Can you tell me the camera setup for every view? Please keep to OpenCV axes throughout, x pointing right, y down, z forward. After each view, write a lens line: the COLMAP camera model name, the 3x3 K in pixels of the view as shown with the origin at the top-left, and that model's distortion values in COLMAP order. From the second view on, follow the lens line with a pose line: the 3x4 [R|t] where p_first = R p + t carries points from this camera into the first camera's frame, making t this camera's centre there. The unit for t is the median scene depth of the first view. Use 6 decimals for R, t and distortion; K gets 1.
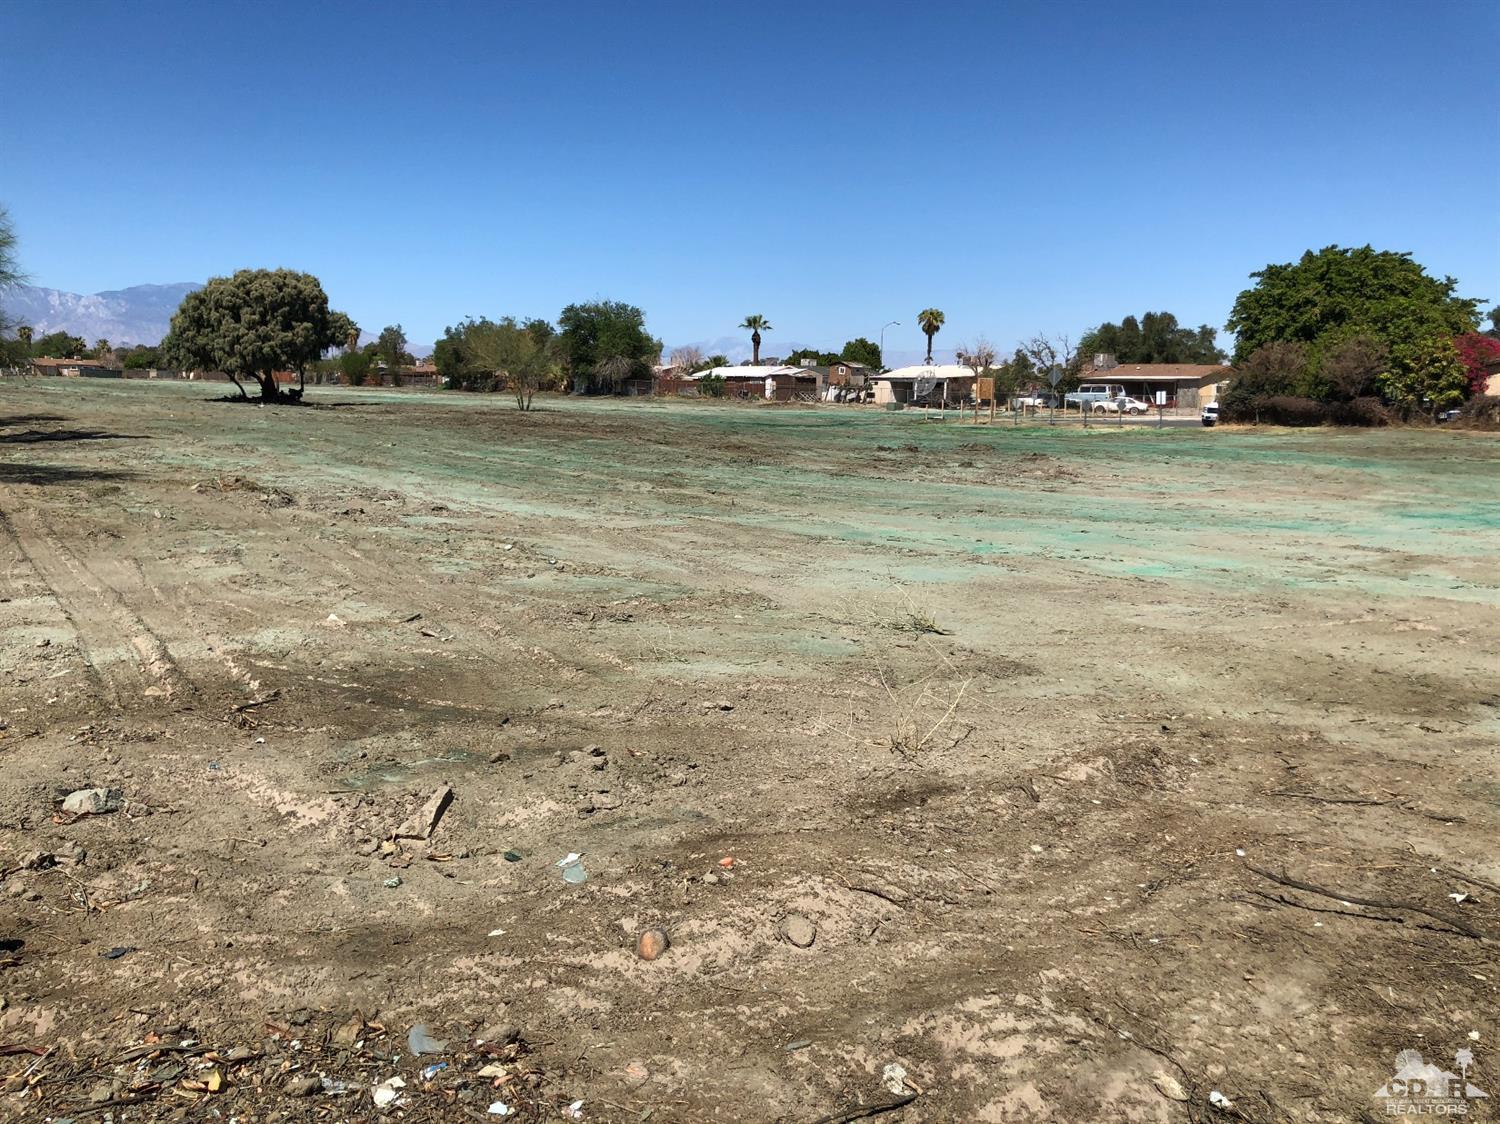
lens RADIAL K [[1236.1, 0, 763.3], [0, 1236.1, 559.2], [0, 0, 1]] dist [0.040638, -0.046268]
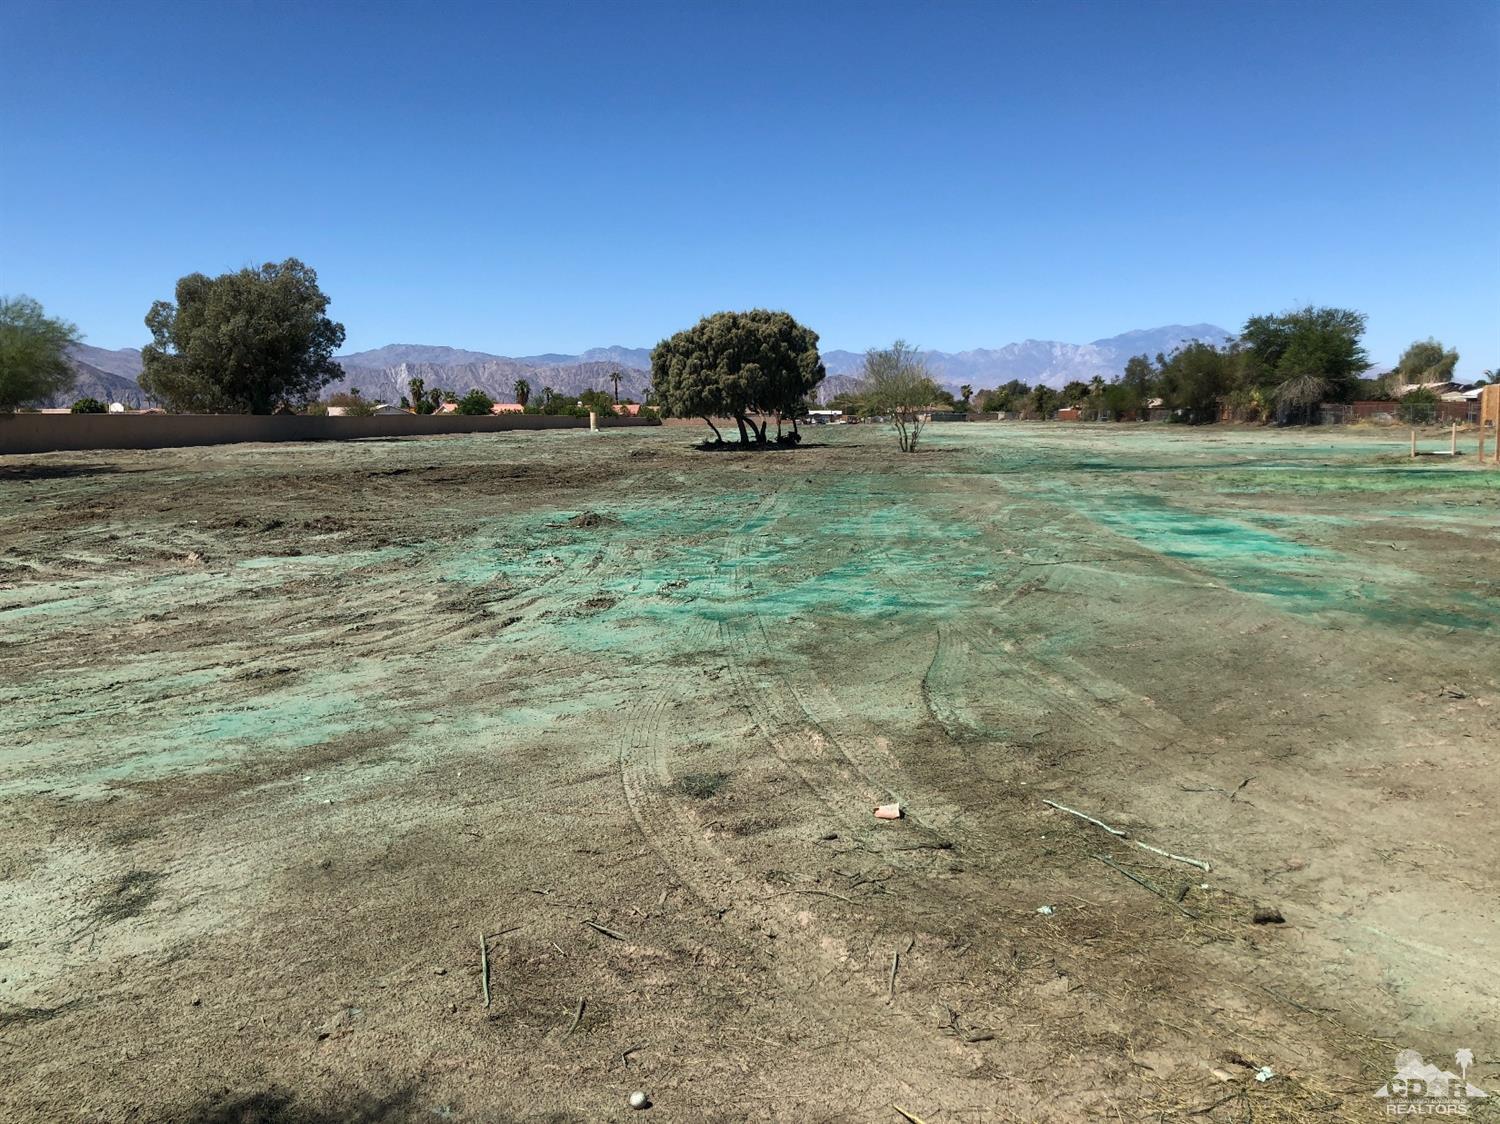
lens RADIAL K [[1236.1, 0, 746.5], [0, 1236.1, 567.4], [0, 0, 1]] dist [0.040638, -0.046268]
pose [[0.730217, 0.051276, -0.681288, 0.268181], [-0.065928, 0.997815, 0.004436, -0.035887], [0.680027, 0.041676, 0.732002, 0.293088]]
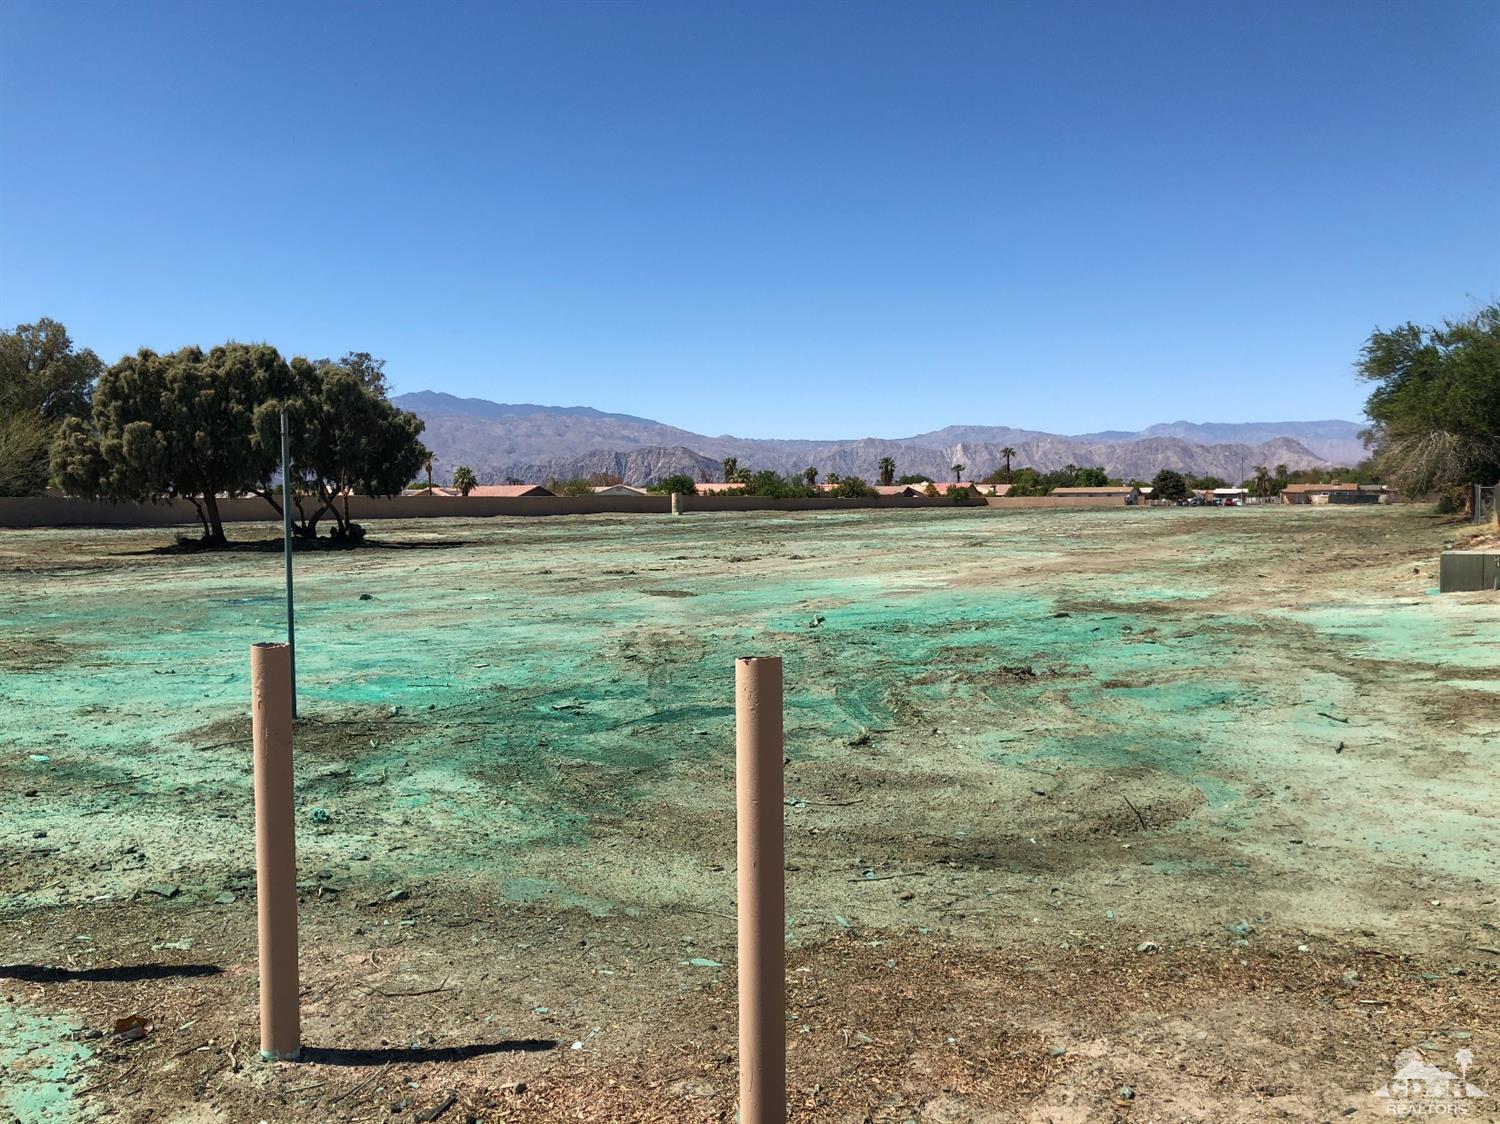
lens RADIAL K [[1236.1, 0, 746.8], [0, 1236.1, 564.2], [0, 0, 1]] dist [0.040638, -0.046268]
pose [[0.372127, 0.022343, -0.927913, 0.306733], [-0.112138, 0.993470, -0.021050, -0.132971], [0.921383, 0.111888, 0.372202, 1.001527]]
